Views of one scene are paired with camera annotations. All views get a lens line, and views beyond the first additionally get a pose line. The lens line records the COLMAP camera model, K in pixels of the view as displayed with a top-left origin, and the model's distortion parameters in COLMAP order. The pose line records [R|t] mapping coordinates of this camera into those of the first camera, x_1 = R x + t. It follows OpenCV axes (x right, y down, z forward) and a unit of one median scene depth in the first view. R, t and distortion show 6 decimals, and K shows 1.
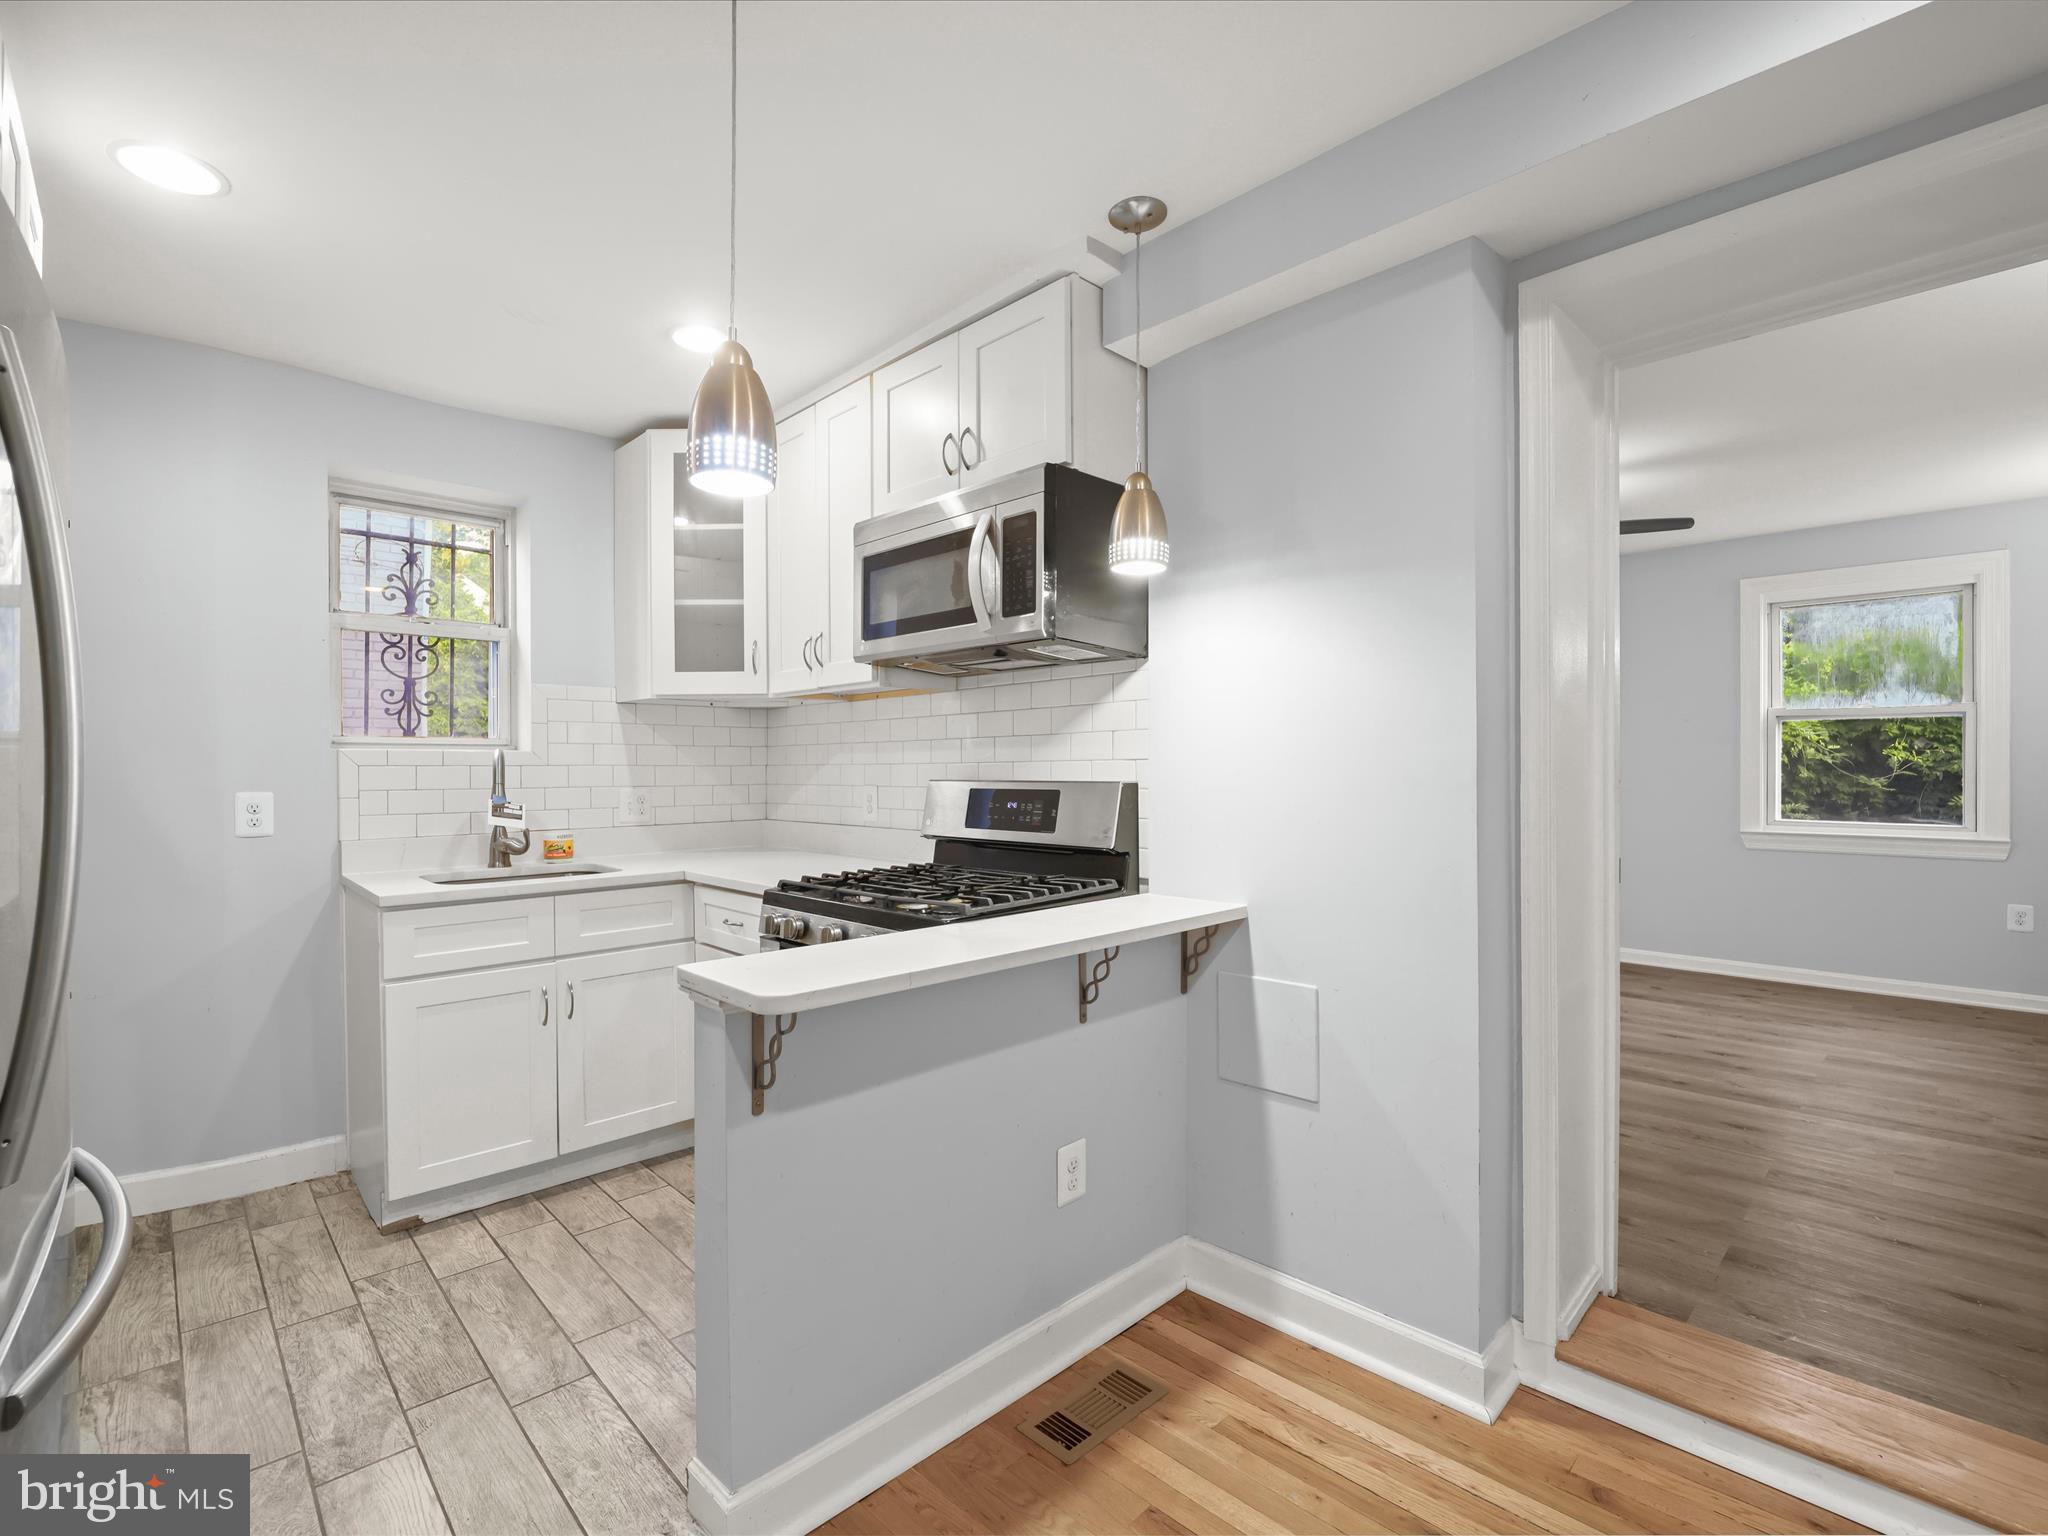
lens RADIAL K [[945.9, 0, 1024.0], [0, 945.9, 768.0], [0, 0, 1]] dist [-0.010612, -0.000752]
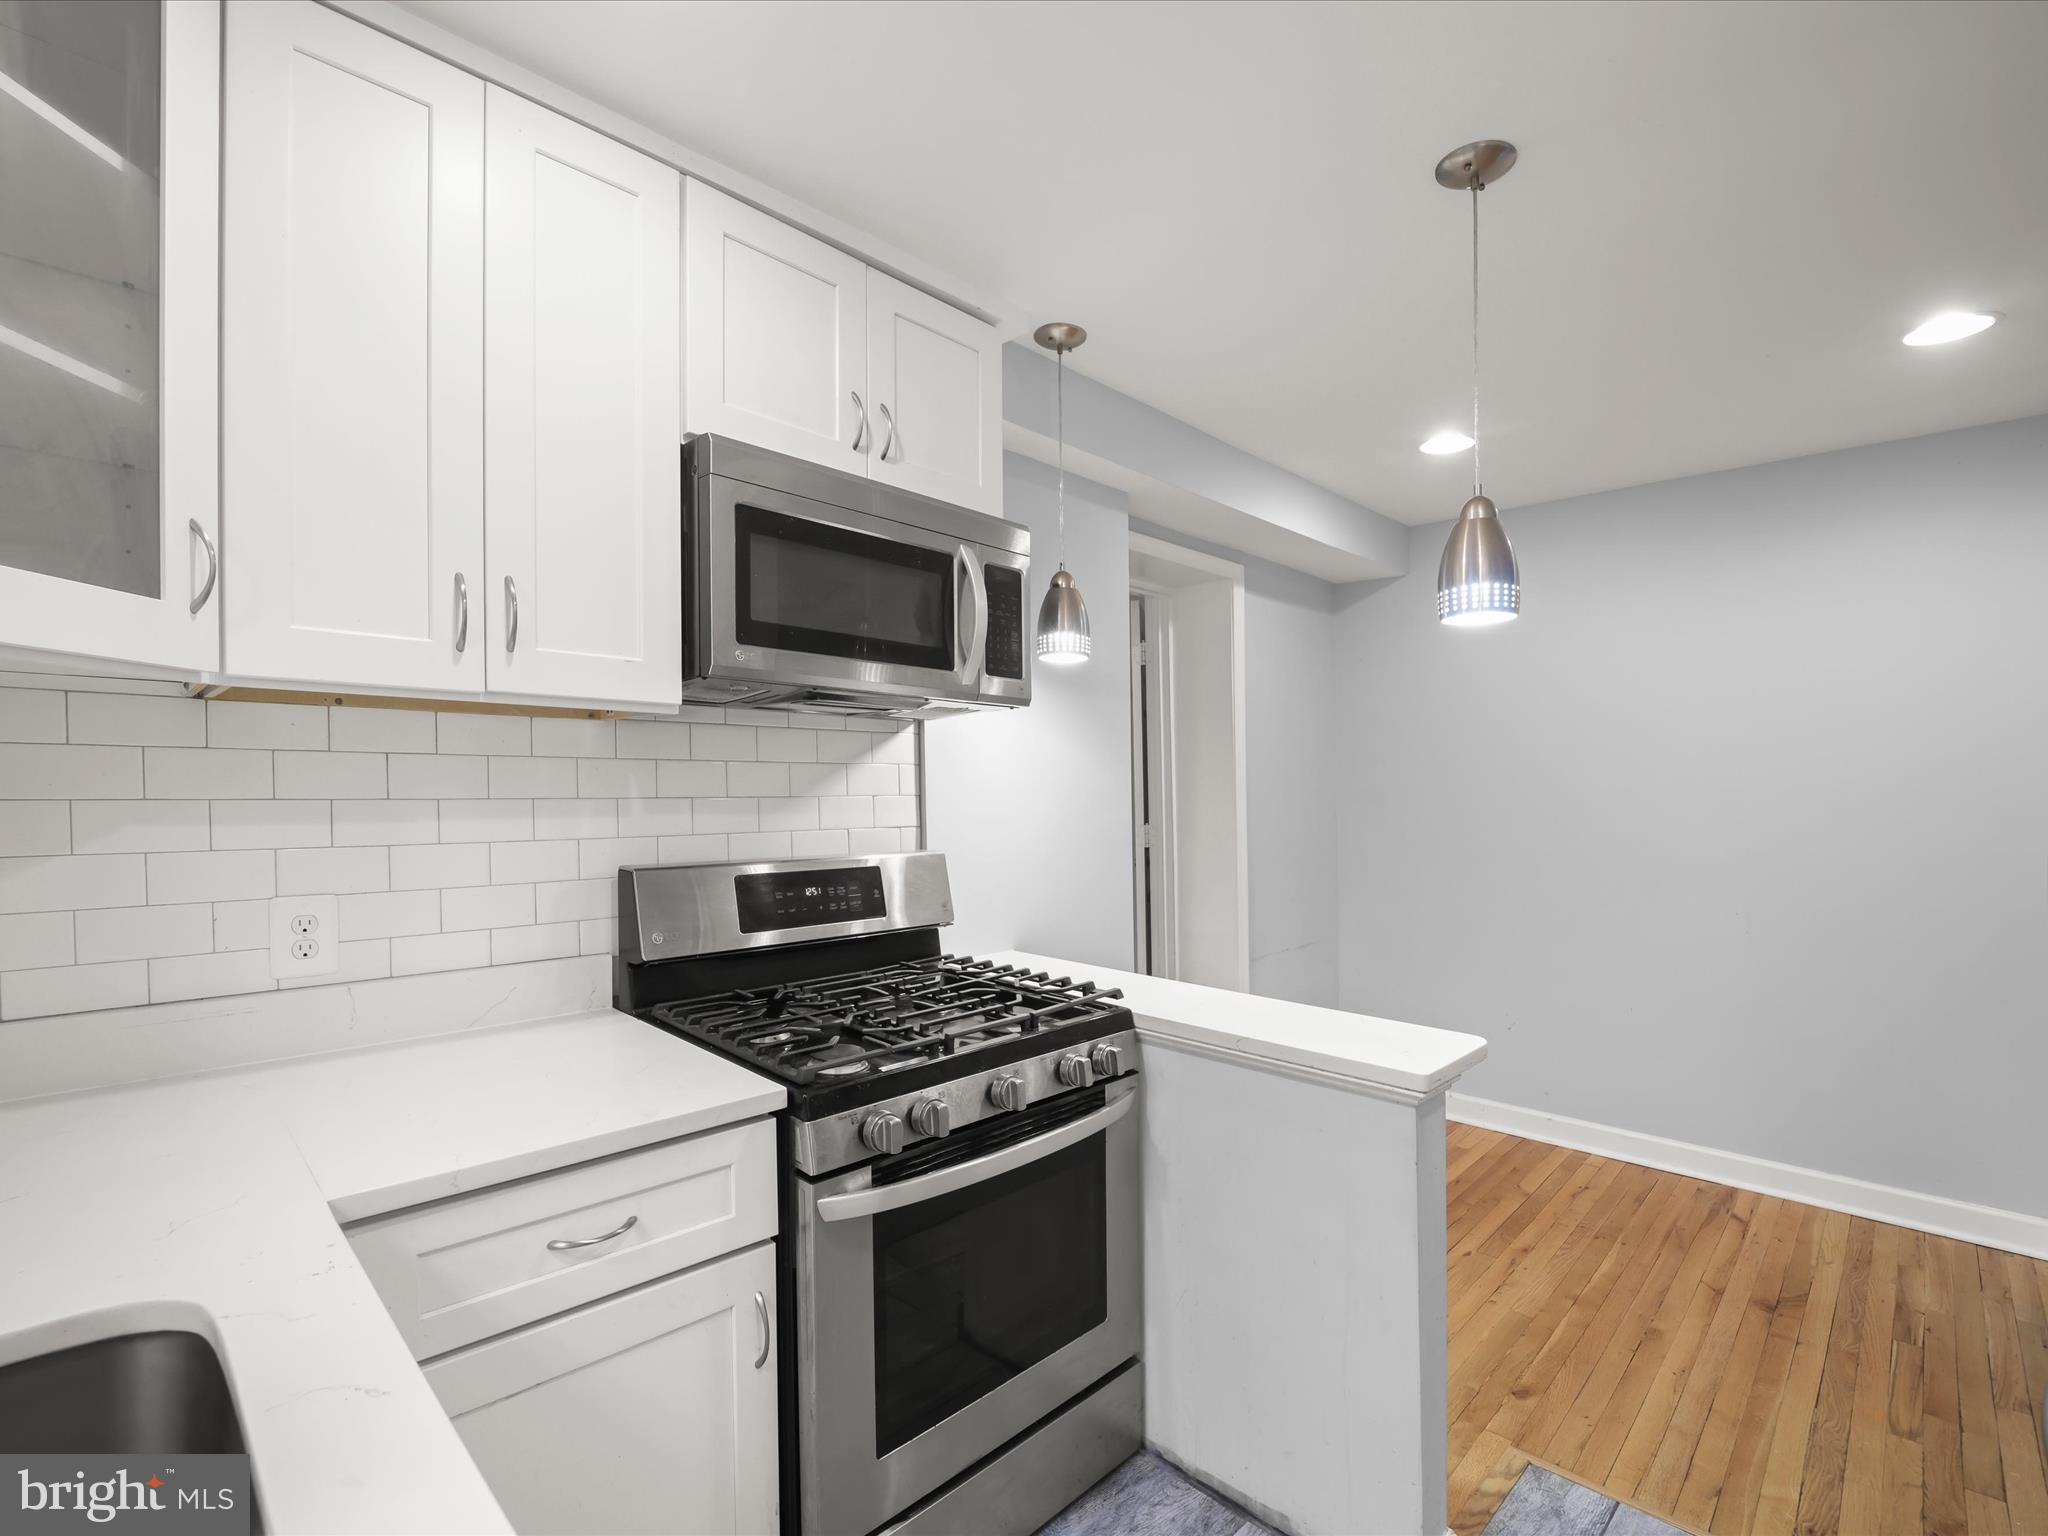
lens RADIAL K [[920.5, 0, 1024.0], [0, 920.5, 768.0], [0, 0, 1]] dist [0.000700, 0.000107]
pose [[-0.010771, 0.025114, 0.999627, -0.631467], [-0.011219, 0.999619, -0.025235, -0.036258], [-0.999879, -0.011487, -0.010485, 0.696586]]
